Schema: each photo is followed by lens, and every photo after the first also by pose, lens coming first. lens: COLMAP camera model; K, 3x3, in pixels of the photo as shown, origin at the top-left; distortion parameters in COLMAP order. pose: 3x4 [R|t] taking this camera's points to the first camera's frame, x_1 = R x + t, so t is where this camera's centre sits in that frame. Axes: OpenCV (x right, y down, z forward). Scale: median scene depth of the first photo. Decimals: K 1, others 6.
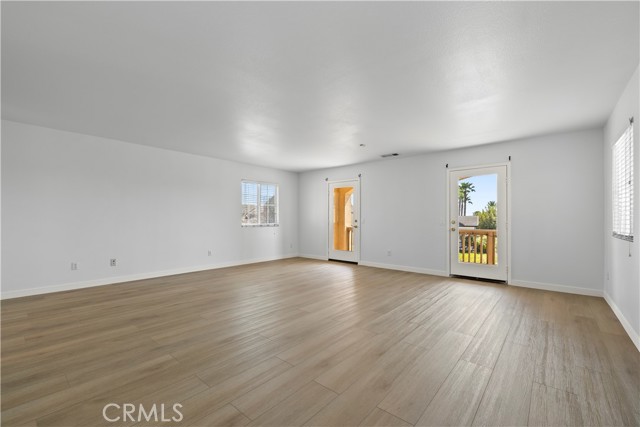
lens RADIAL K [[272.9, 0, 319.7], [0, 272.9, 218.6], [0, 0, 1]] dist [-0.000006, 0.000138]
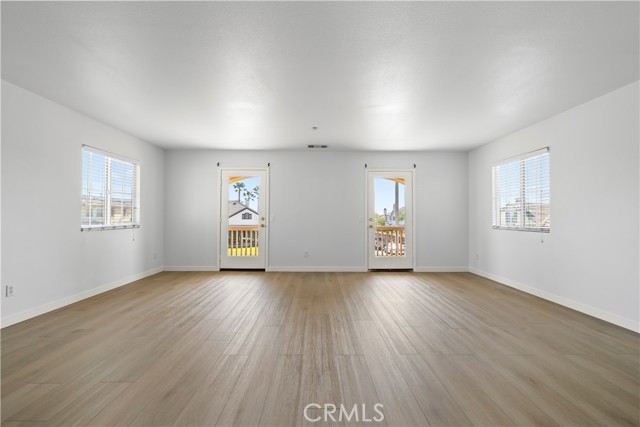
lens RADIAL K [[272.3, 0, 320.0], [0, 272.3, 213.5], [0, 0, 1]] dist [0.002213, 0.000360]
pose [[0.748667, 0.006836, 0.662911, -0.287443], [-0.002068, 0.999966, -0.007976, -0.000961], [-0.662943, 0.004601, 0.748655, 0.269557]]
